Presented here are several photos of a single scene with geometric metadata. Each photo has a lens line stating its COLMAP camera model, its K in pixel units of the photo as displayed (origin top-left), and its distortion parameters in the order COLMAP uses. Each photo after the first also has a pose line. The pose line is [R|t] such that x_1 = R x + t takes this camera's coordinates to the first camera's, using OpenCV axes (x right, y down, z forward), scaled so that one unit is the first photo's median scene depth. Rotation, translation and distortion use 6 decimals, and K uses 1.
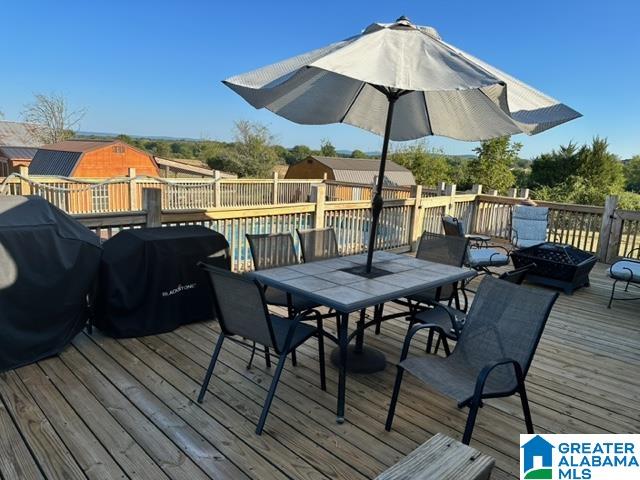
lens RADIAL K [[457.9, 0, 320.0], [0, 457.9, 240.0], [0, 0, 1]] dist [-0.009285, -0.003141]
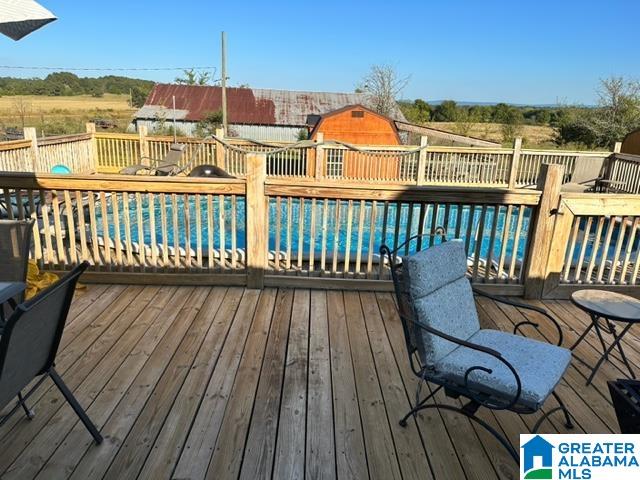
lens RADIAL K [[450.8, 0, 320.0], [0, 450.8, 240.0], [0, 0, 1]] dist [0.052032, -0.003667]
pose [[0.716899, 0.168195, -0.676584, 0.252616], [-0.124819, 0.985747, 0.112795, -0.044377], [0.685912, 0.003588, 0.727676, 0.326076]]
